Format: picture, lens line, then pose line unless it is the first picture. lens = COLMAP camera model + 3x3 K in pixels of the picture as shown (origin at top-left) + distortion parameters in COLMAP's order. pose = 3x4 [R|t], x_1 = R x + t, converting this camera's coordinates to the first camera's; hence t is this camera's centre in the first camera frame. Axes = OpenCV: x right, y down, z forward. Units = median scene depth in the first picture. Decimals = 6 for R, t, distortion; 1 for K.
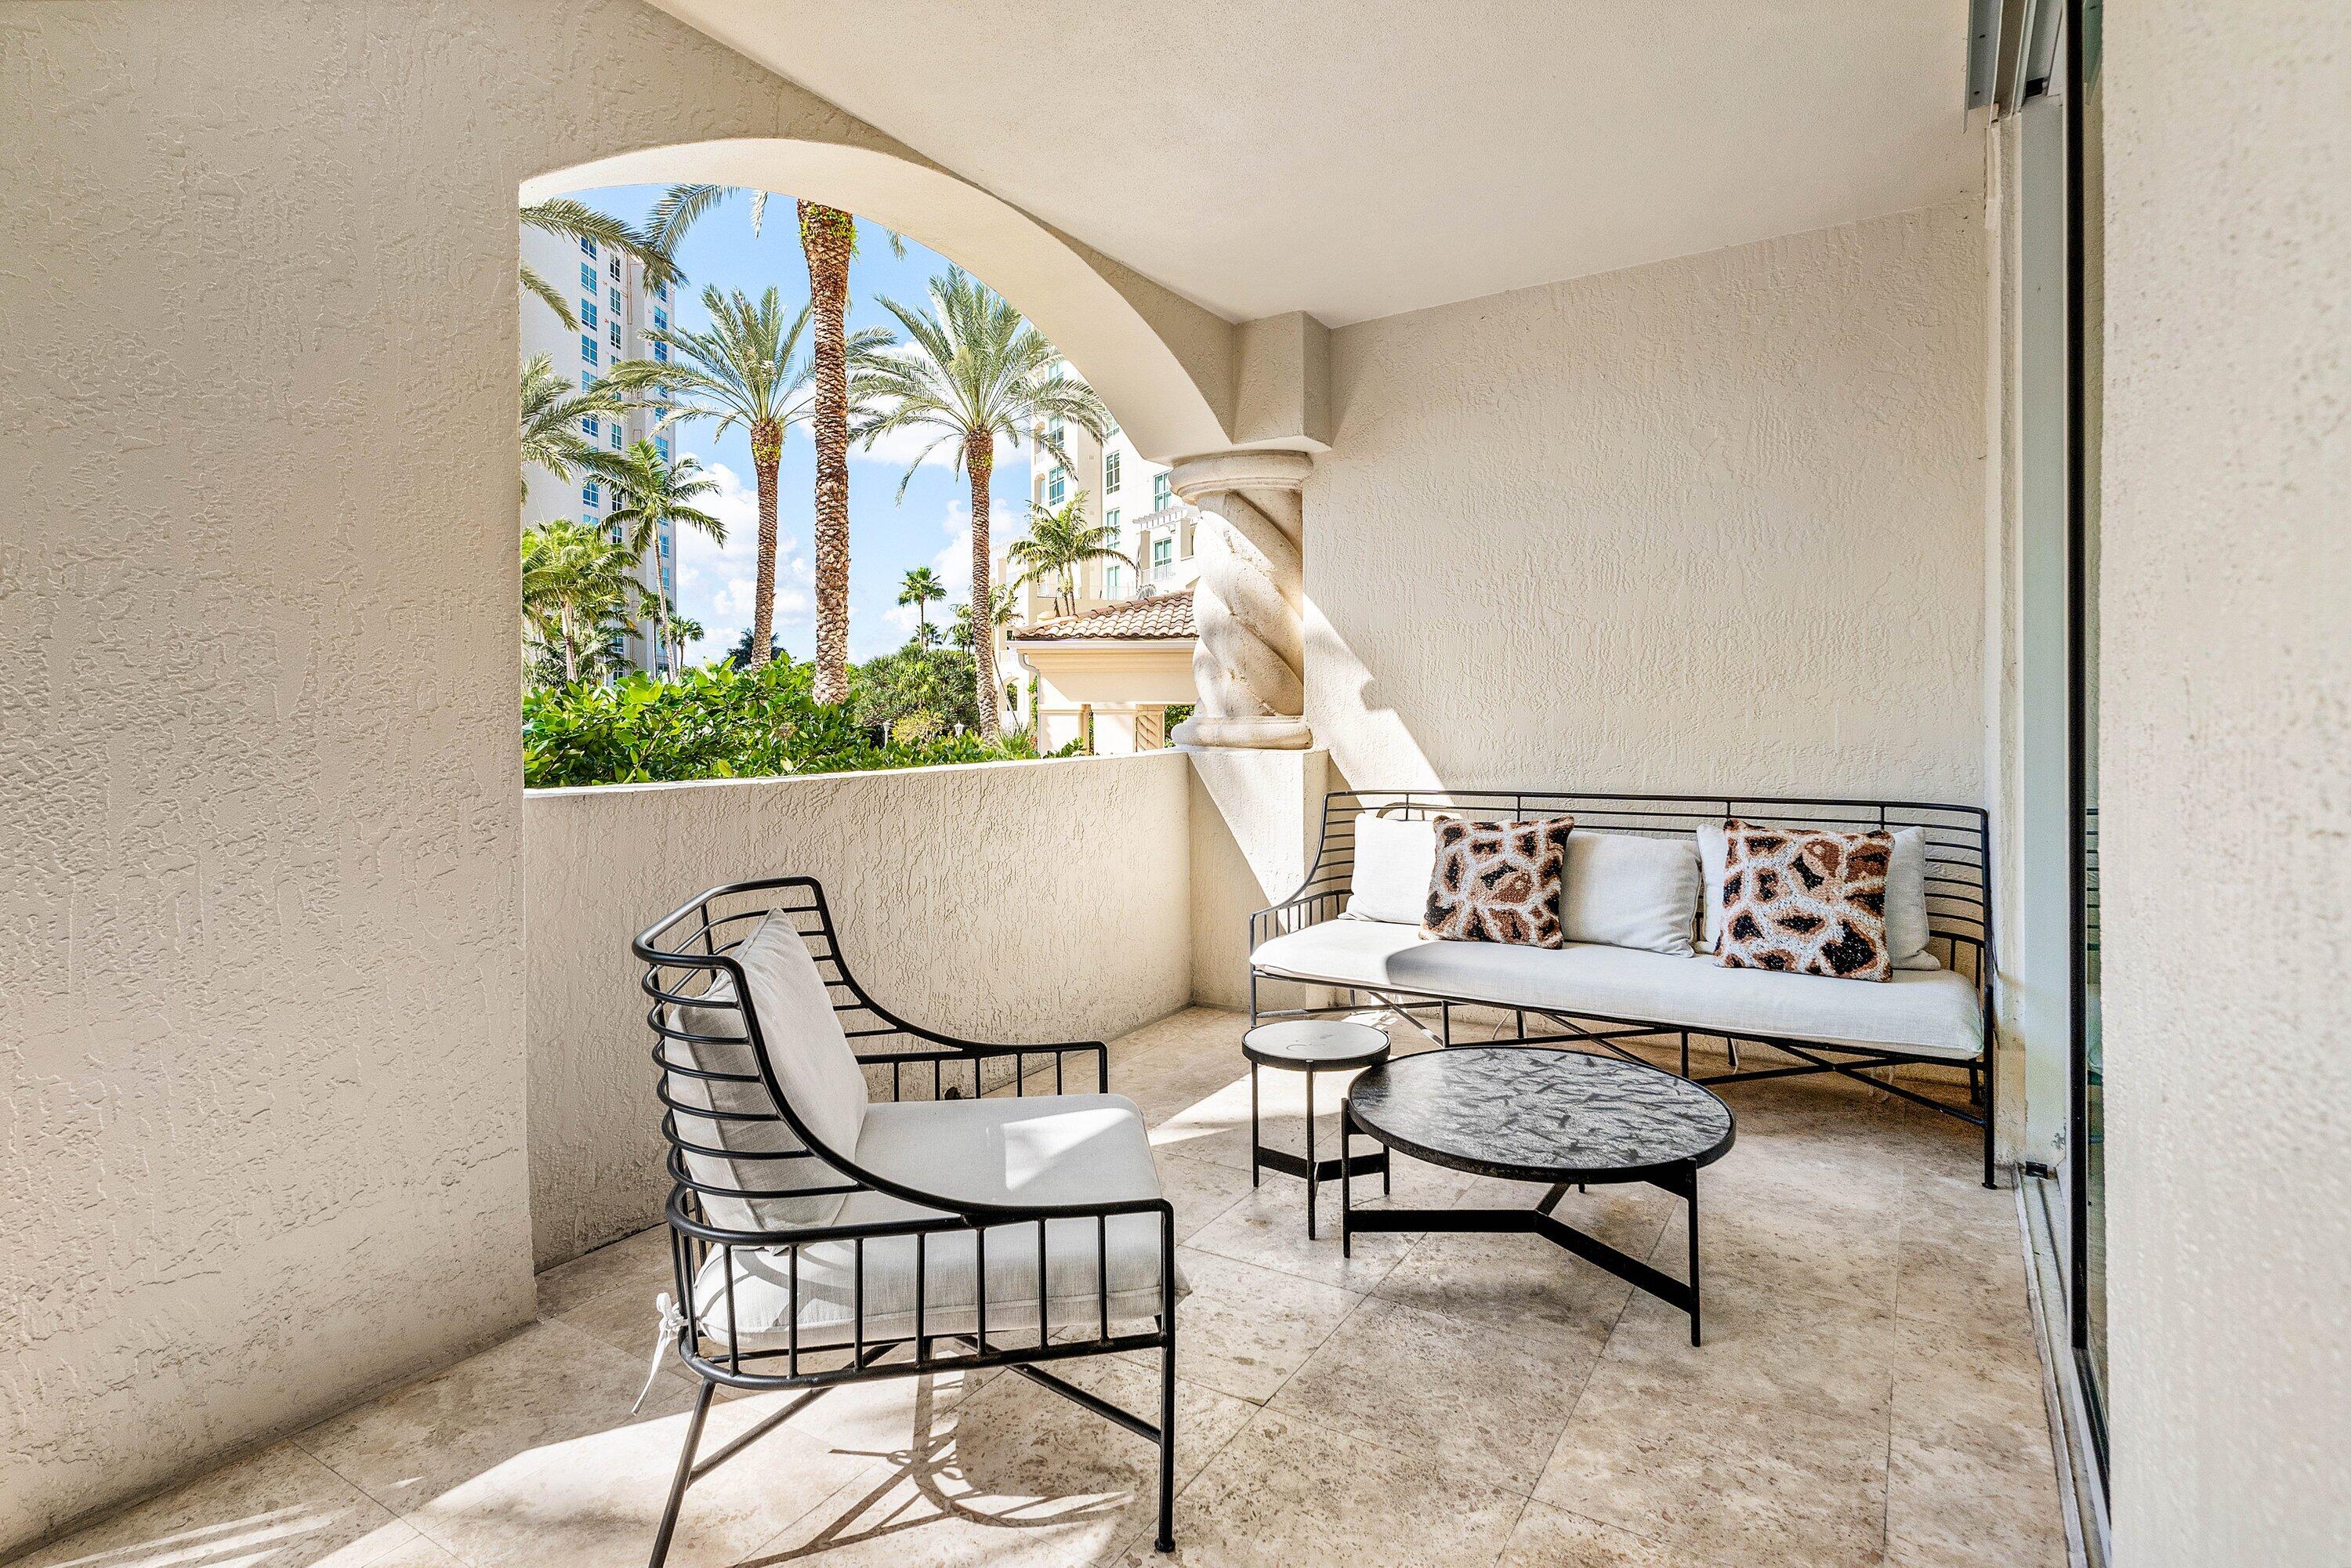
lens RADIAL K [[1143.2, 0, 1171.6], [0, 1143.2, 732.2], [0, 0, 1]] dist [-0.001312, 0.000005]
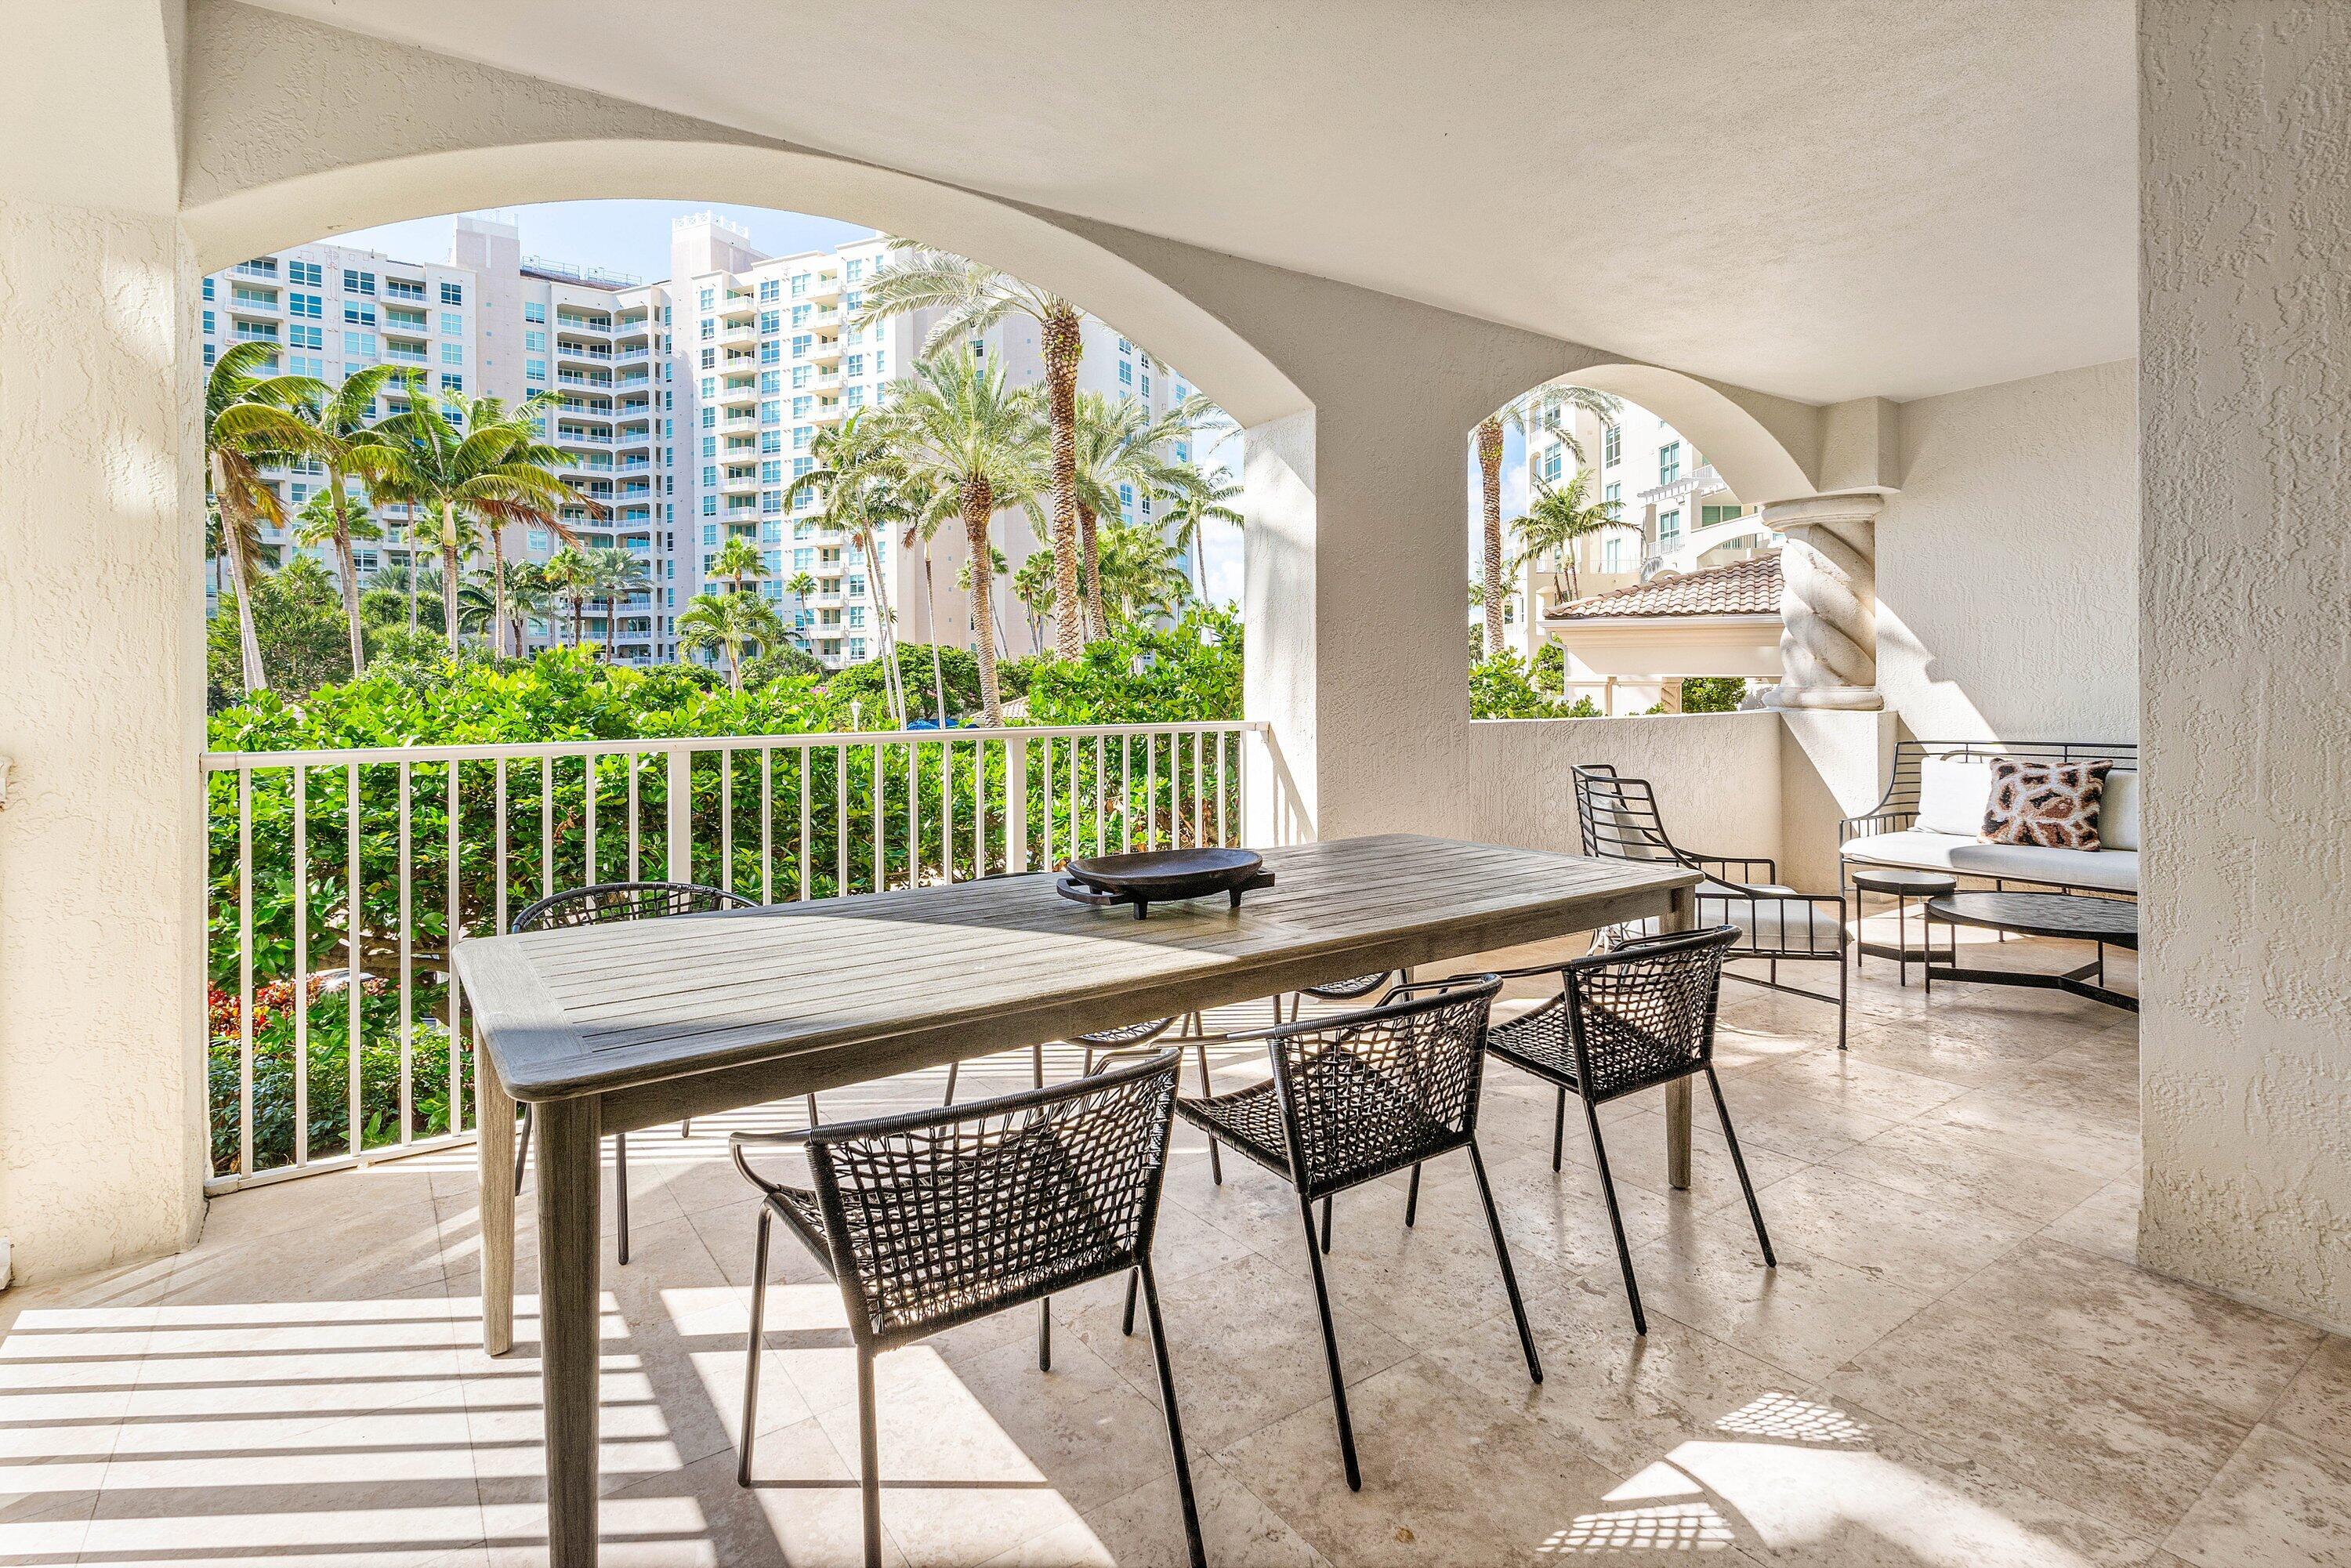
lens RADIAL K [[1148.6, 0, 1167.3], [0, 1148.6, 683.1], [0, 0, 1]] dist [0.005638, 0.000417]
pose [[0.920851, 0.003297, -0.389900, -0.135043], [-0.010487, 0.999812, -0.016311, 0.014112], [0.389773, 0.019109, 0.920713, -0.630872]]
